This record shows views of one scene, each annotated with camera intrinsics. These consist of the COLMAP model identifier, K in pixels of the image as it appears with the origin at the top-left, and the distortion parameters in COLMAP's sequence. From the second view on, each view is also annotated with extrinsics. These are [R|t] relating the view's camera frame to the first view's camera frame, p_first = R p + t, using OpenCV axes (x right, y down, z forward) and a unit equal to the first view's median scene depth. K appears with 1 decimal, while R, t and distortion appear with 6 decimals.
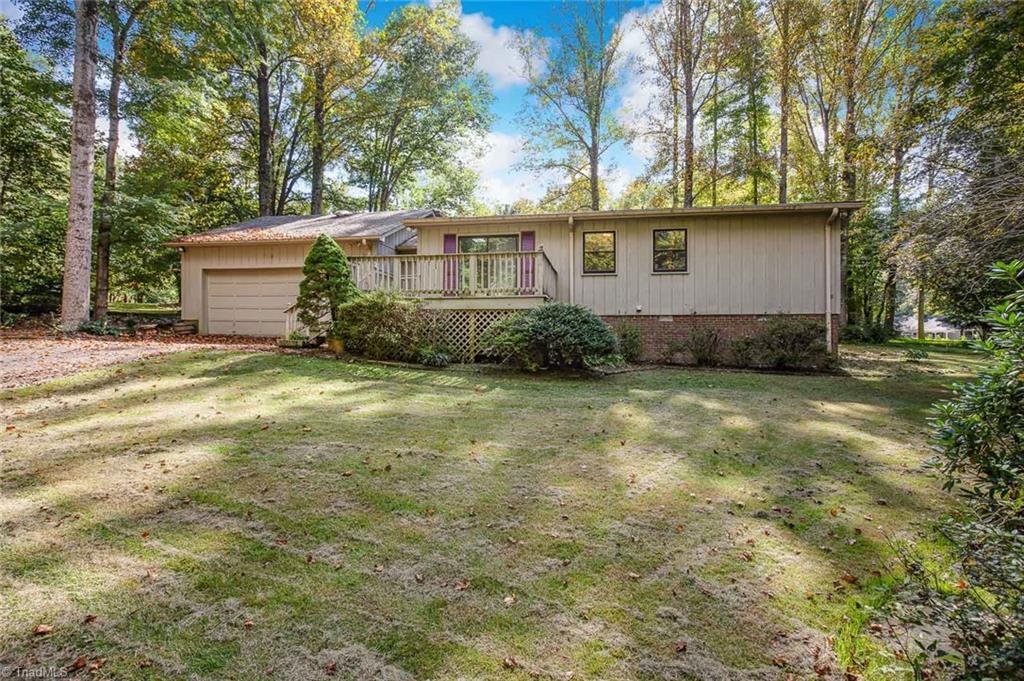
lens RADIAL K [[497.9, 0, 502.4], [0, 497.9, 312.0], [0, 0, 1]] dist [-0.000833, 0.008270]
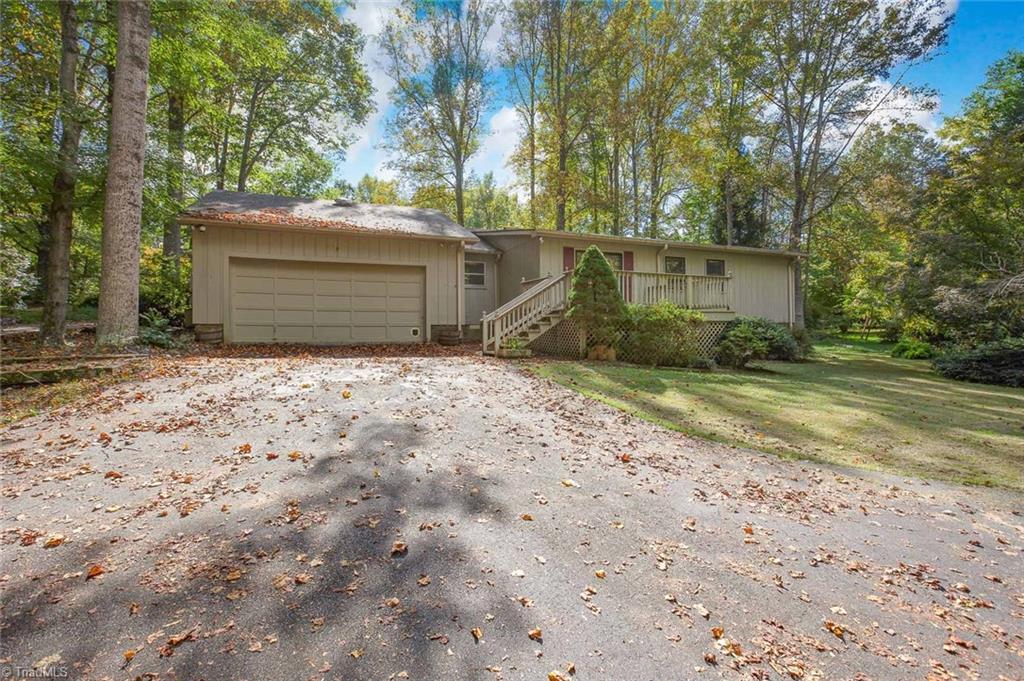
lens RADIAL K [[475.5, 0, 511.7], [0, 475.5, 325.3], [0, 0, 1]] dist [-0.011457, 0.000457]
pose [[0.838567, -0.000878, 0.544798, -0.767164], [-0.020941, 0.999208, 0.033843, -0.018791], [-0.544396, -0.039788, 0.837884, 0.196700]]
